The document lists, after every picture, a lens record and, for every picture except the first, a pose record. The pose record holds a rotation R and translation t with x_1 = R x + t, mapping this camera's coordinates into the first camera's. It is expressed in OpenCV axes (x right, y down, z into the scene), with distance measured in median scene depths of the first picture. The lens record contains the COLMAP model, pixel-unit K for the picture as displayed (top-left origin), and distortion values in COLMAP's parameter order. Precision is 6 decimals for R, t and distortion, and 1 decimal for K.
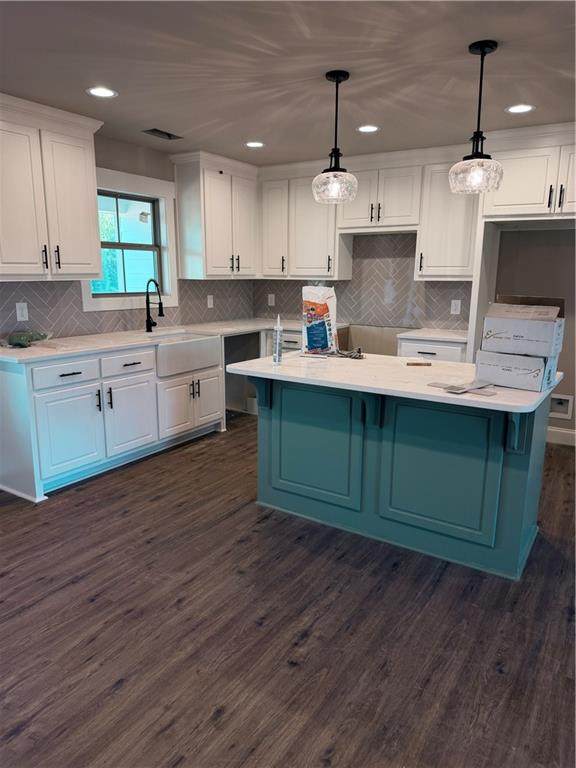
lens RADIAL K [[543.7, 0, 287.5], [0, 543.7, 388.4], [0, 0, 1]] dist [0.034726, -0.058718]
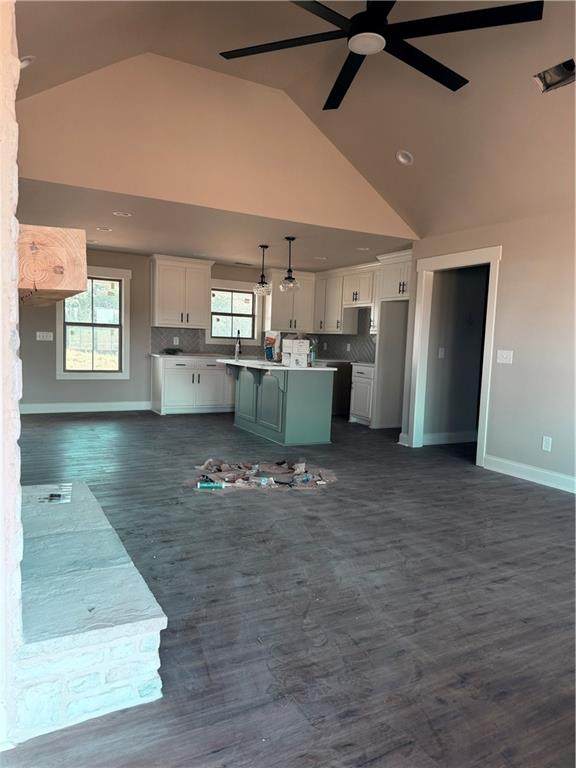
lens RADIAL K [[543.7, 0, 287.1], [0, 543.7, 384.5], [0, 0, 1]] dist [0.034726, -0.058718]
pose [[0.860377, 0.064524, -0.505557, 0.930501], [-0.136034, 0.985040, -0.105788, 0.189390], [0.491168, 0.159791, 0.856283, -0.618573]]
